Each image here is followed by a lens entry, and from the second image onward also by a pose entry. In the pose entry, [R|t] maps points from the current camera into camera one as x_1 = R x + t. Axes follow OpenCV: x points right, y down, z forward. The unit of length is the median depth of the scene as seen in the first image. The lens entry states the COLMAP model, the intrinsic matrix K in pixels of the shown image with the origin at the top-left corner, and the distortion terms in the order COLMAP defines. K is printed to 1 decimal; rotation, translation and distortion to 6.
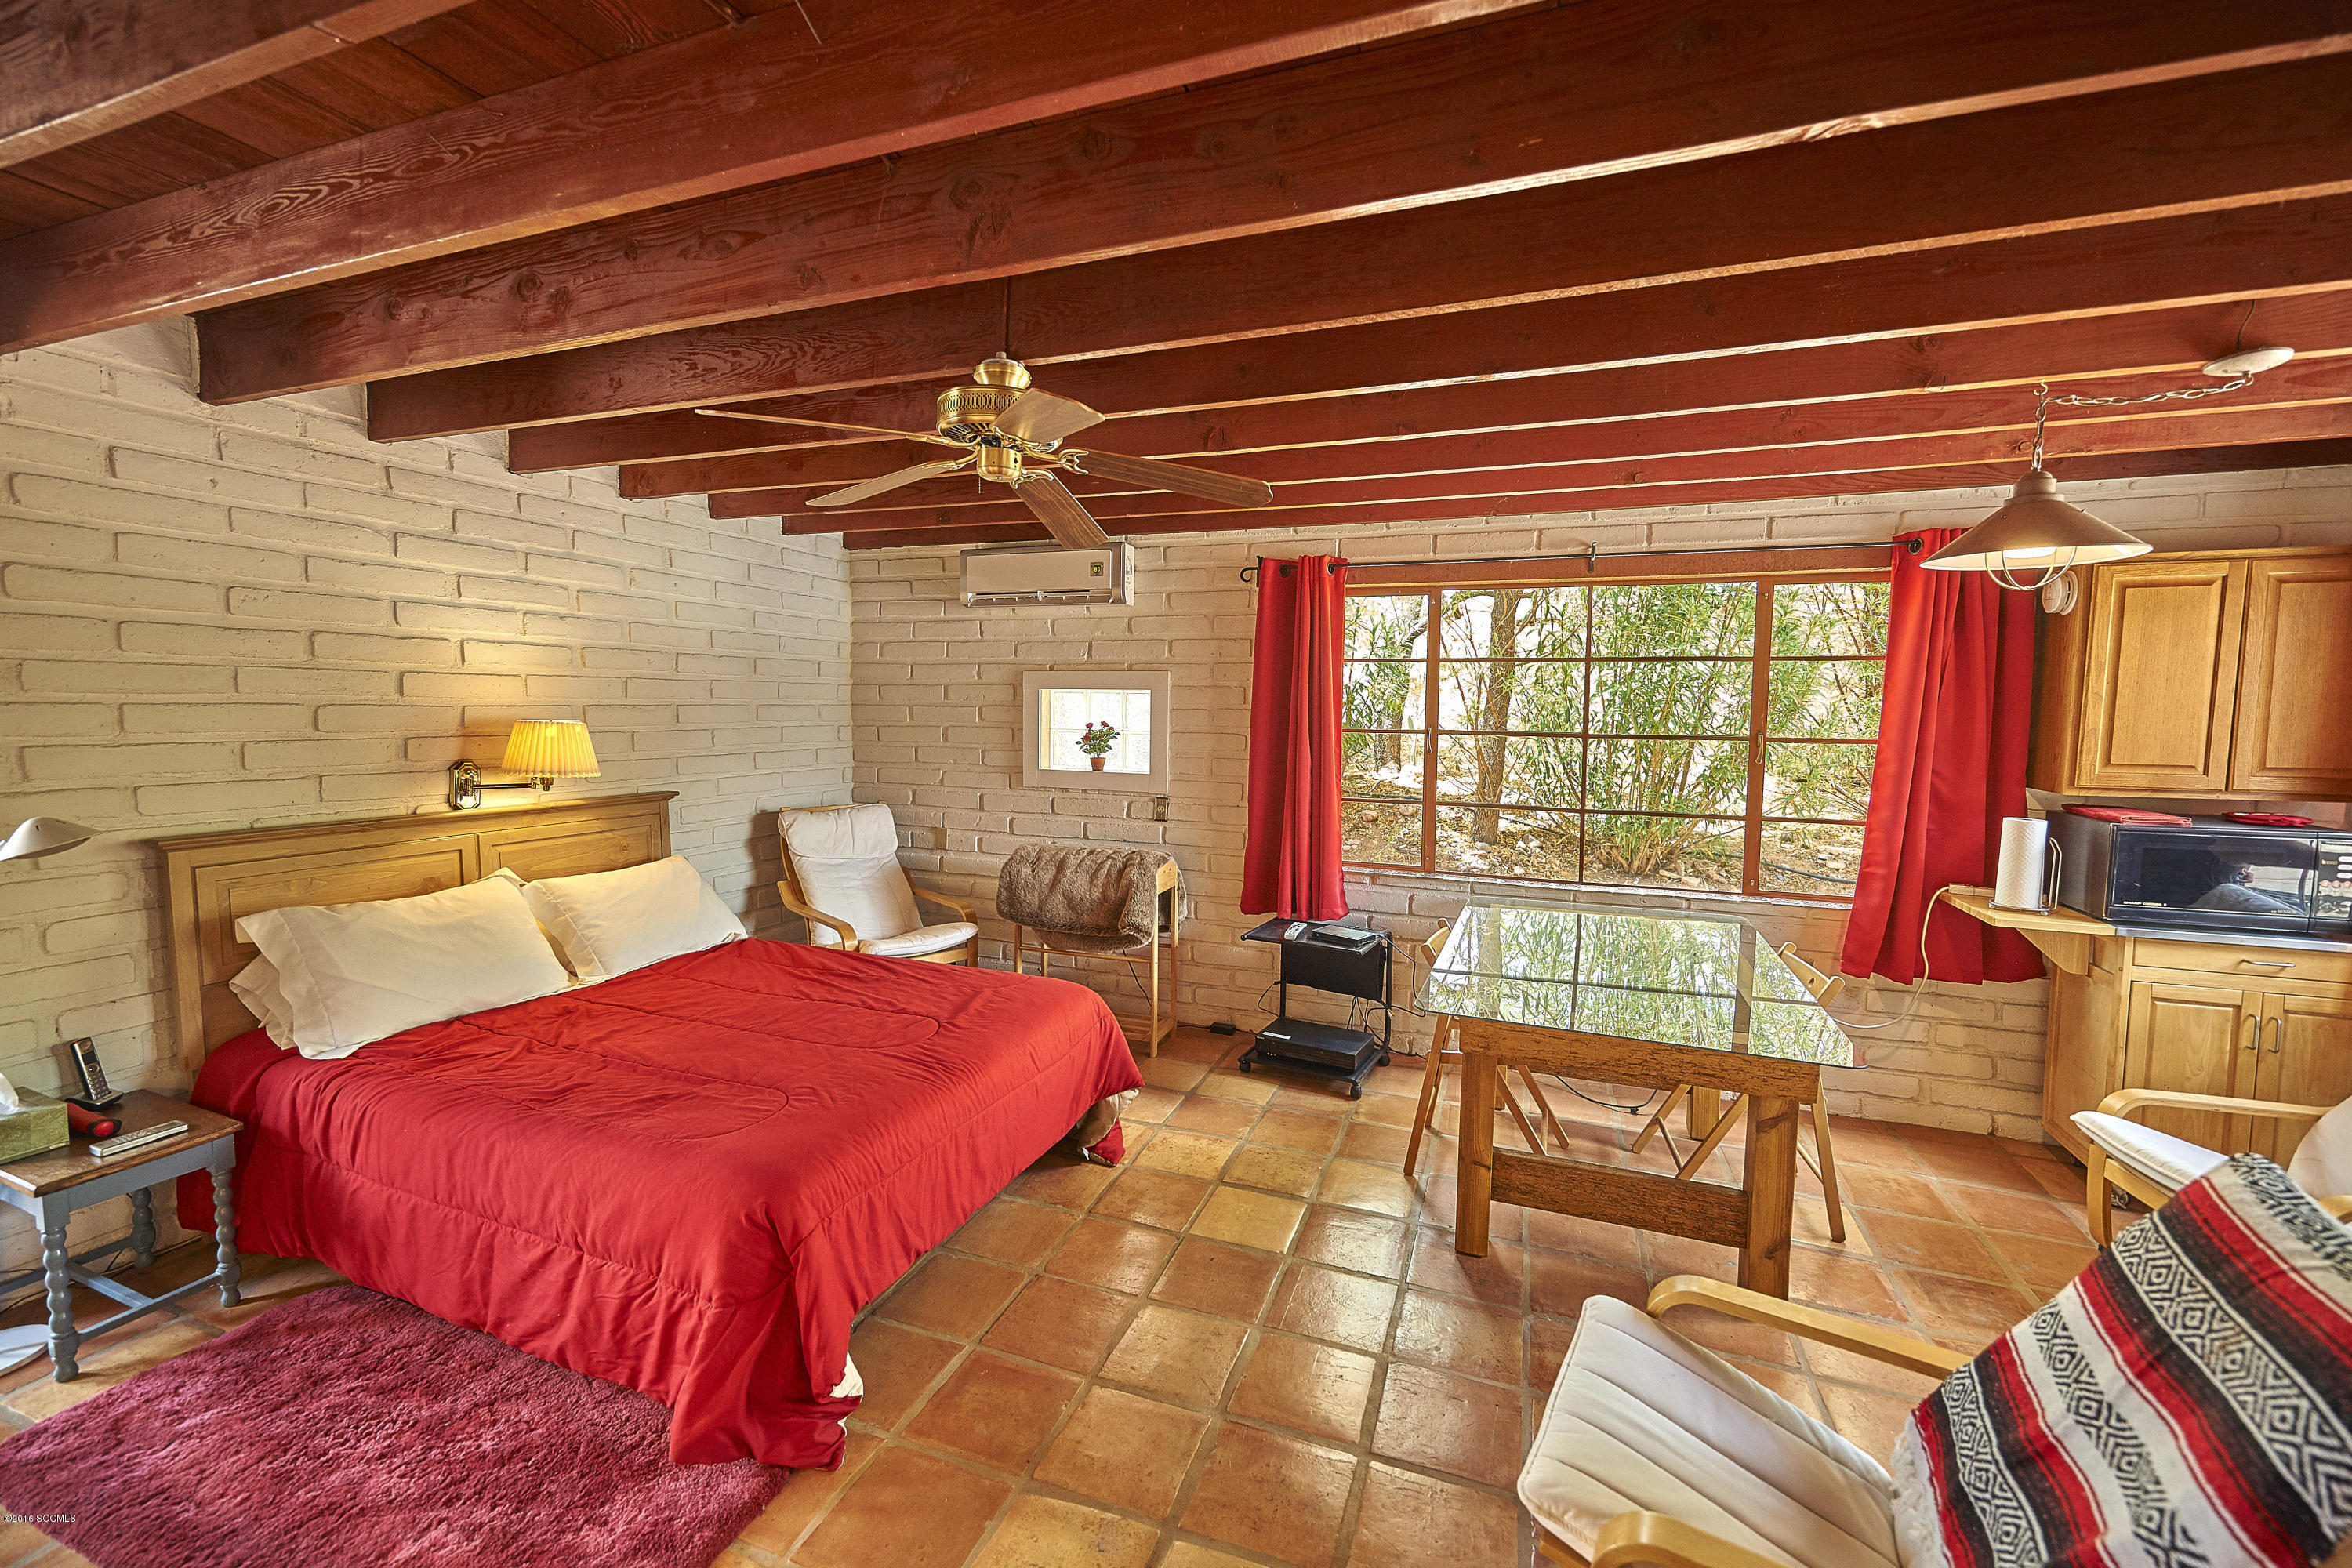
lens RADIAL K [[936.4, 0, 1181.3], [0, 936.4, 779.7], [0, 0, 1]] dist [-0.001443, -0.000377]
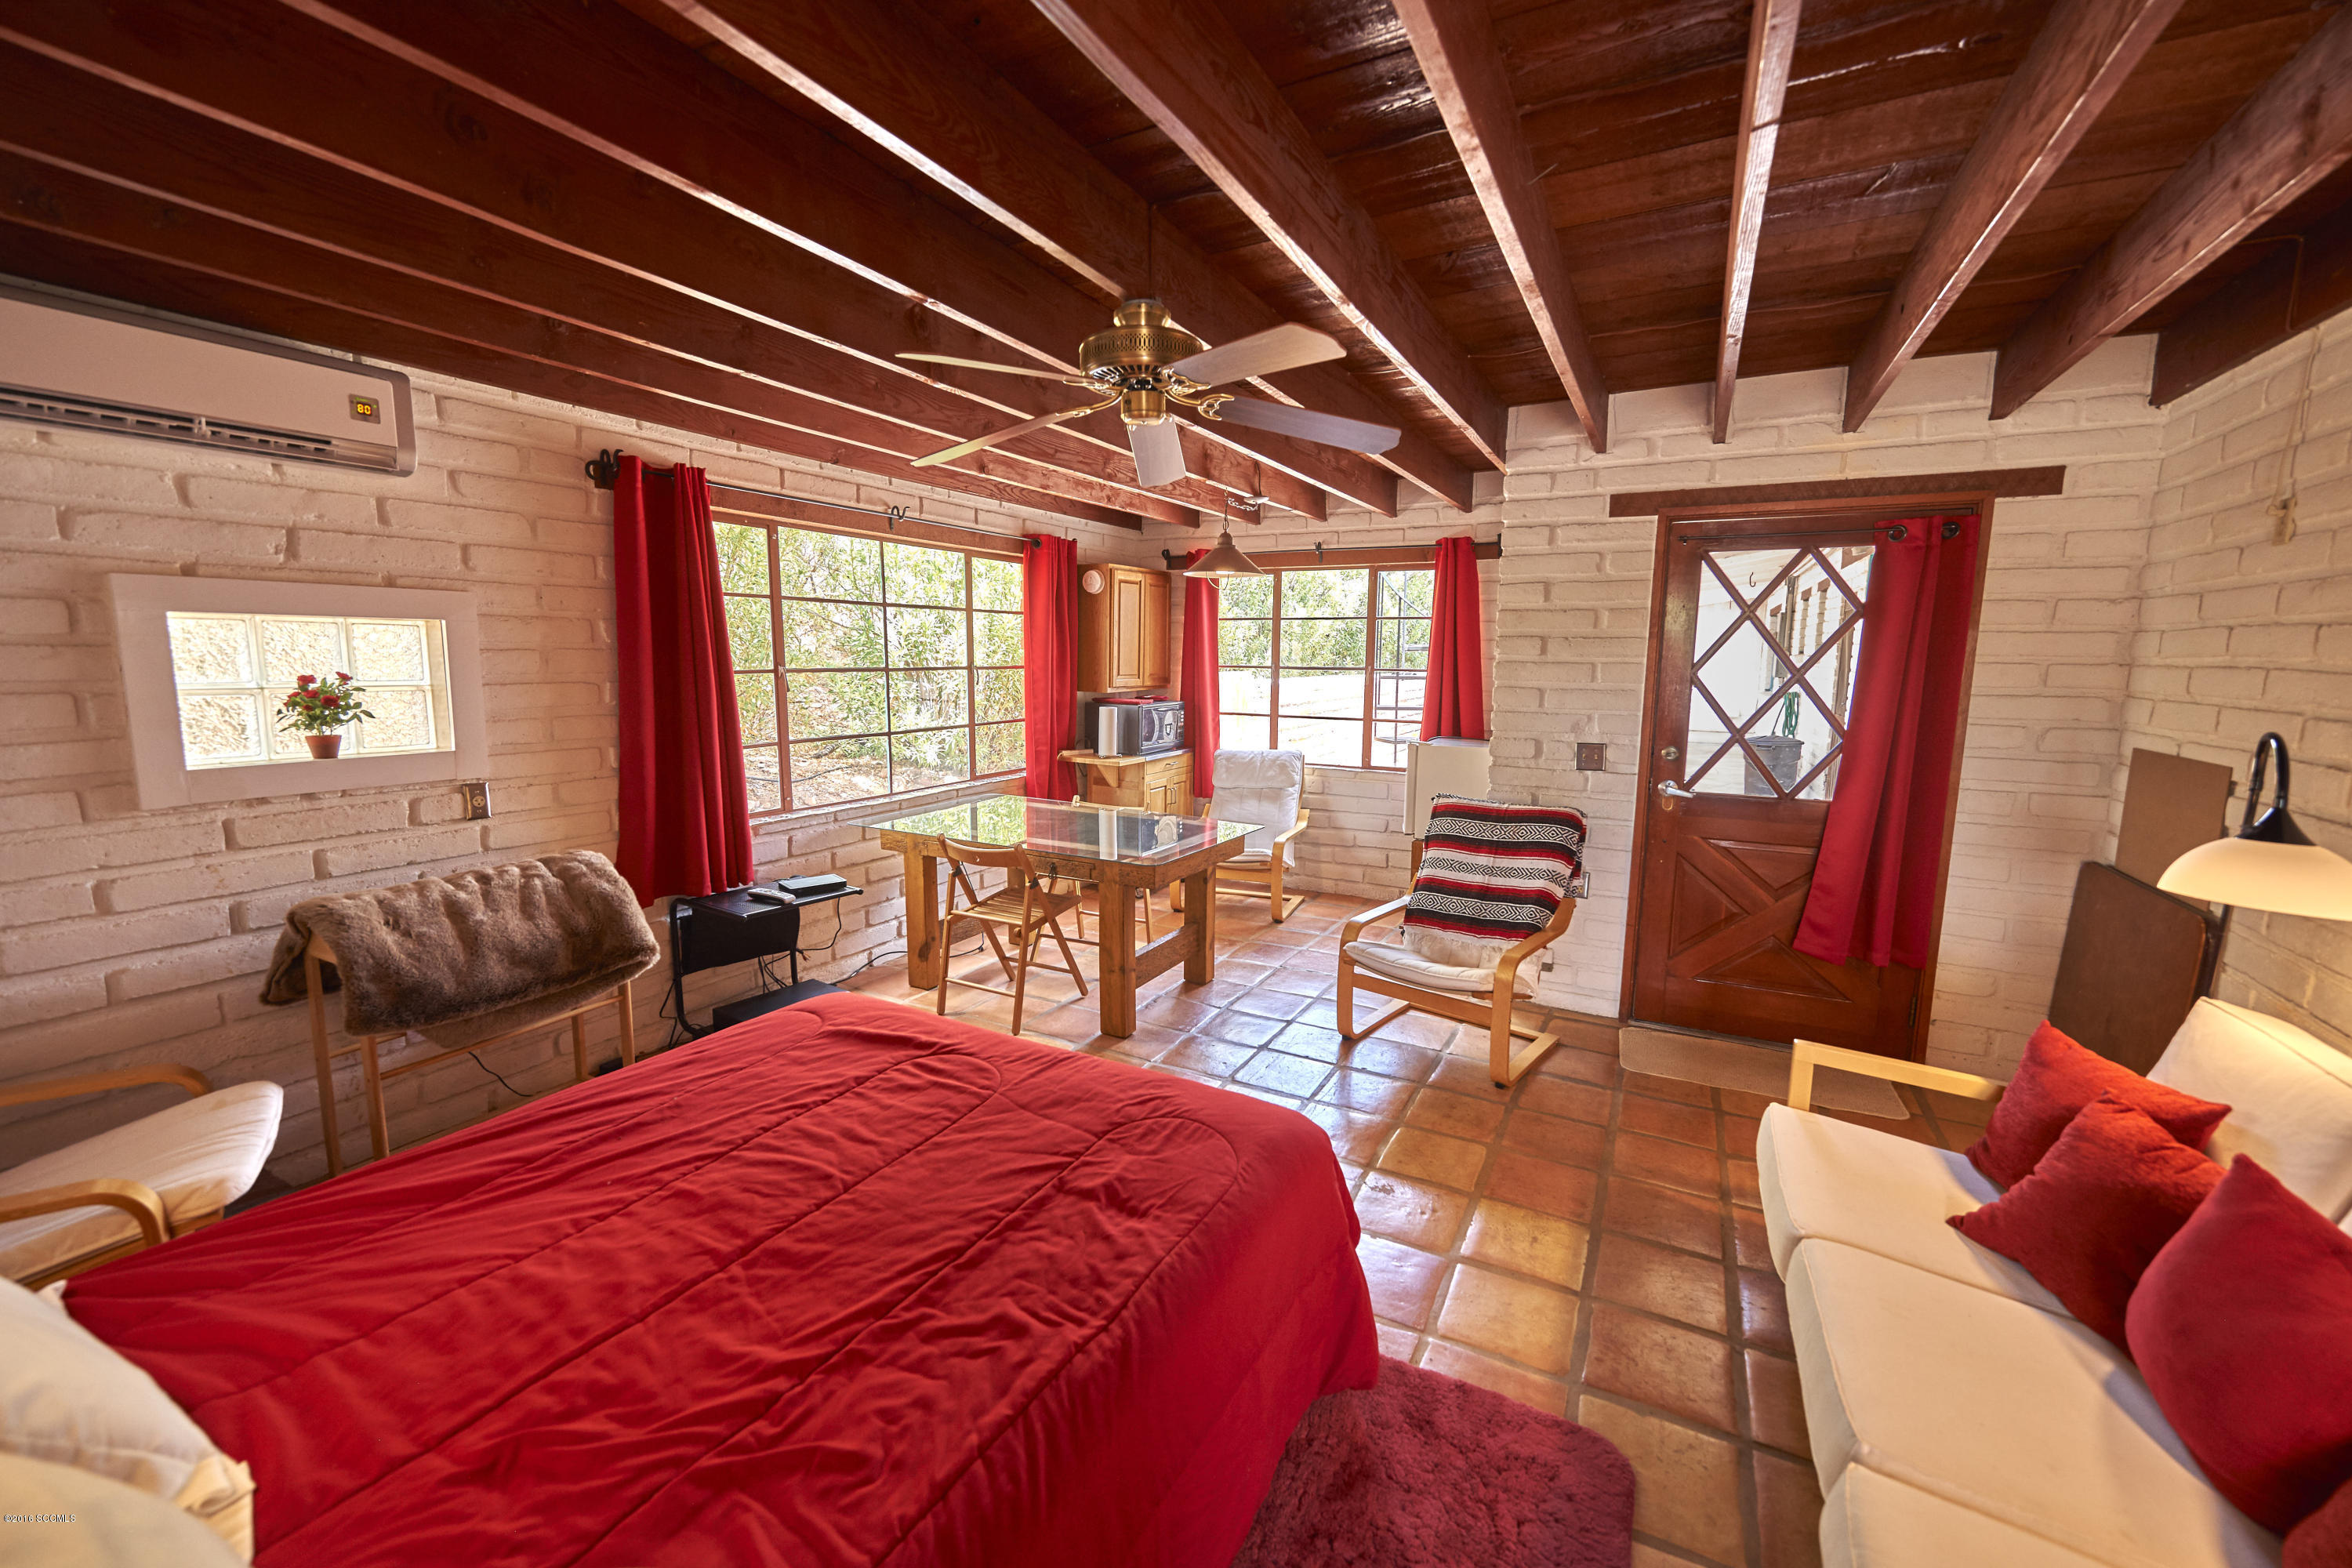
lens RADIAL K [[936.4, 0, 1176.8], [0, 936.4, 781.5], [0, 0, 1]] dist [-0.001443, -0.000377]
pose [[0.138860, -0.146552, 0.979408, -0.602744], [0.069515, 0.987992, 0.137980, -0.039827], [-0.987869, 0.048924, 0.147380, 0.413738]]
